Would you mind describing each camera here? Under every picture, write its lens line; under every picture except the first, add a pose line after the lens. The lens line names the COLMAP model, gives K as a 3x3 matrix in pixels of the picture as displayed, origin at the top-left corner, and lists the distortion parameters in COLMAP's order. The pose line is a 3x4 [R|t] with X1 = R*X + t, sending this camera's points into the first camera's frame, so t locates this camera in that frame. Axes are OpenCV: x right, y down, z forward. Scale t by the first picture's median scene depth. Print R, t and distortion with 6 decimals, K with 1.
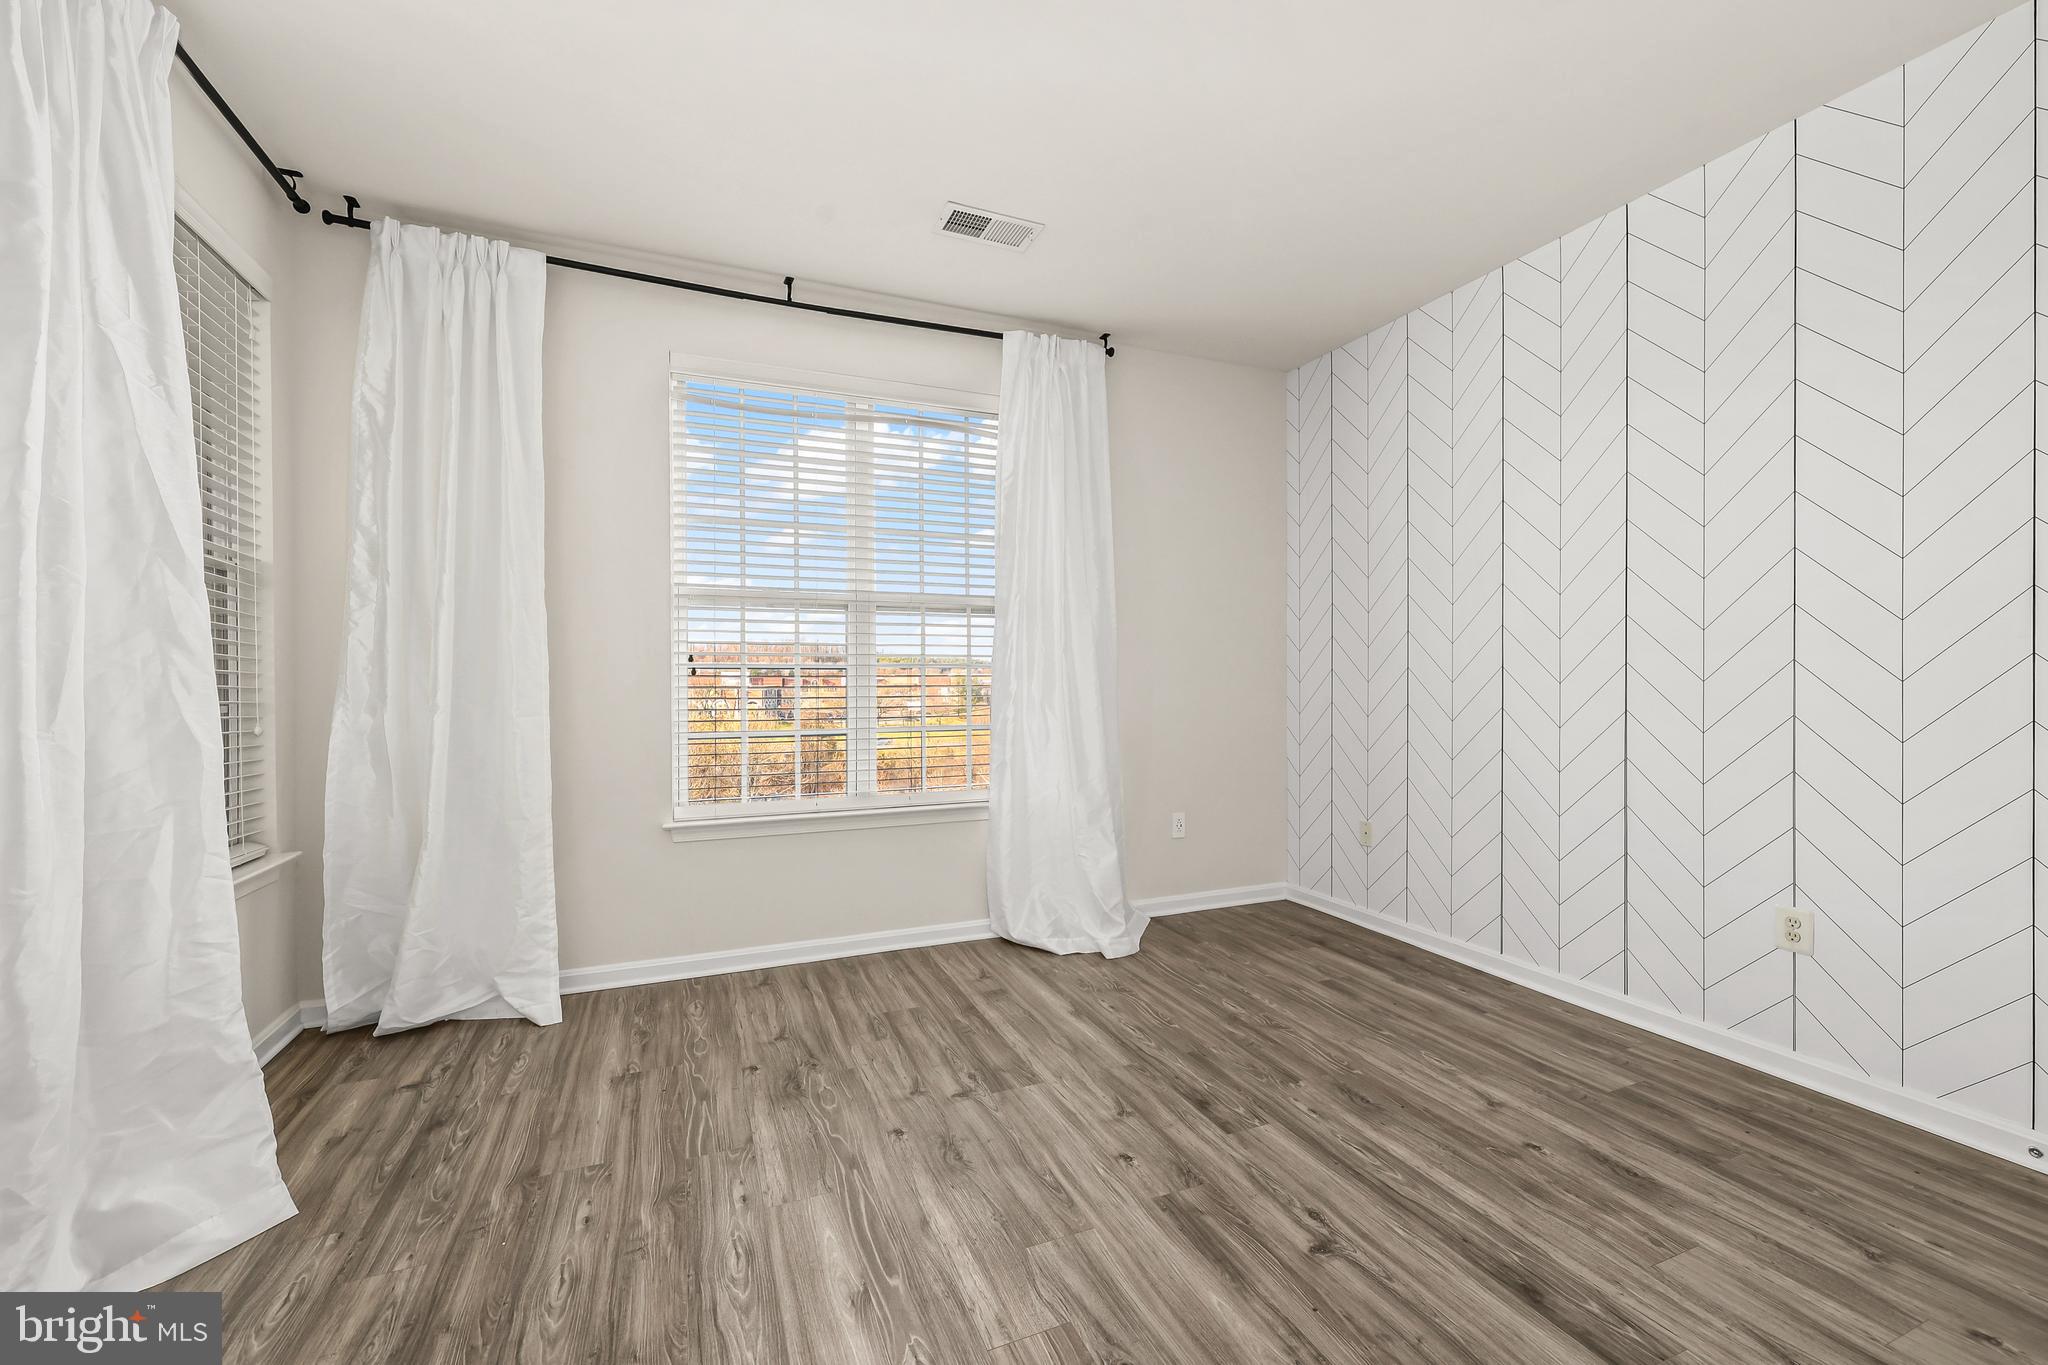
lens RADIAL K [[837.3, 0, 1025.7], [0, 837.3, 686.8], [0, 0, 1]] dist [0.001608, 0.000187]
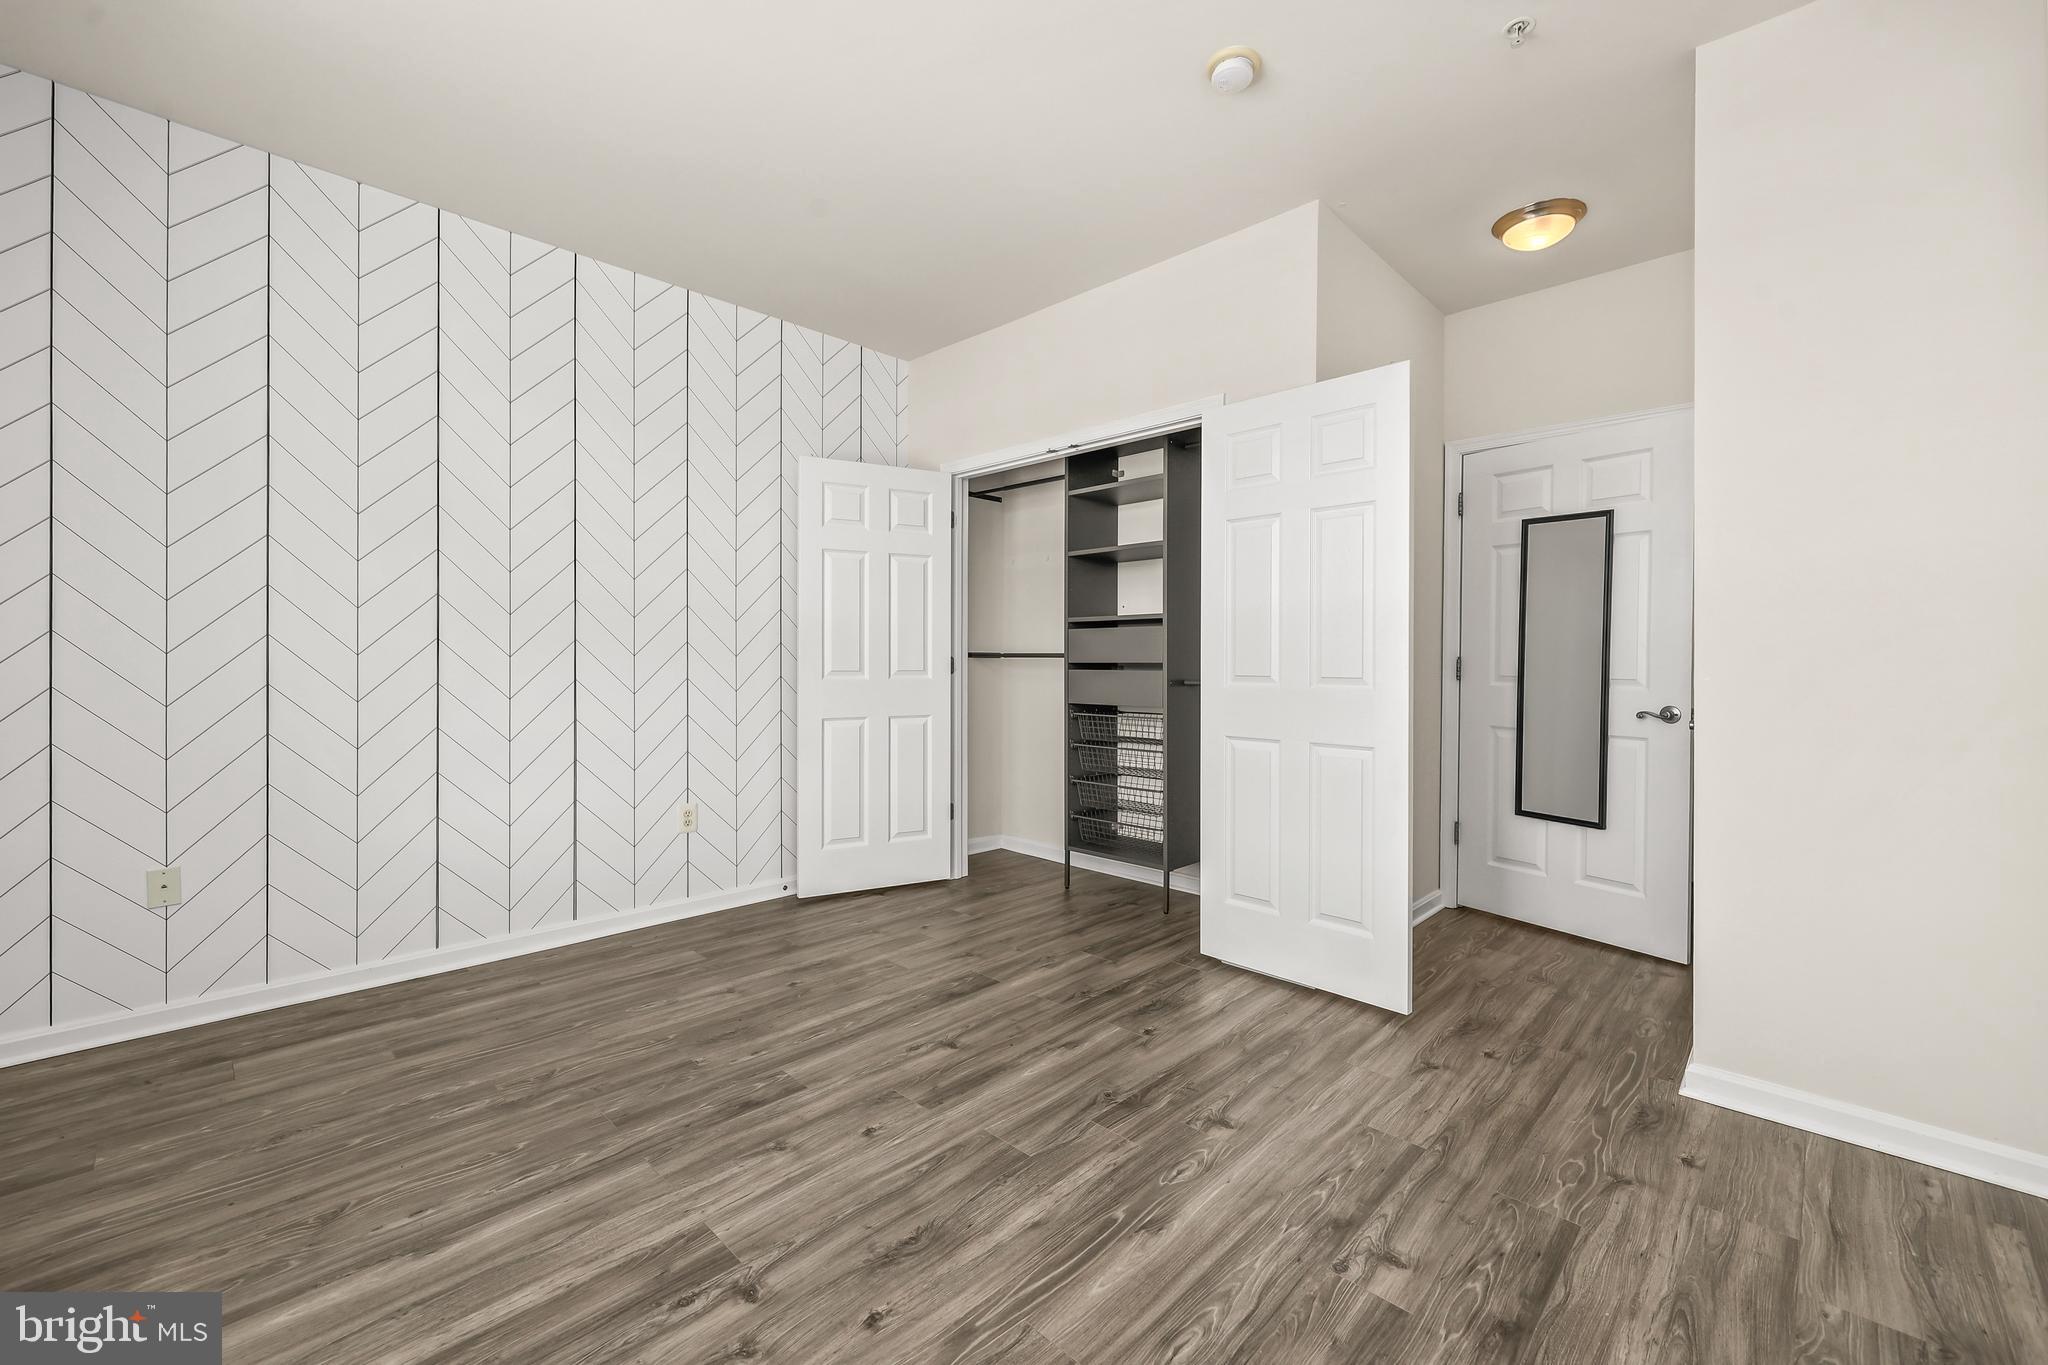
lens RADIAL K [[832.1, 0, 1025.0], [0, 832.1, 690.7], [0, 0, 1]] dist [0.002376, -0.000018]
pose [[-0.392866, -0.035218, 0.918921, -1.068684], [0.005019, 0.999169, 0.040440, -0.004097], [-0.919582, 0.020500, -0.392363, 1.522334]]
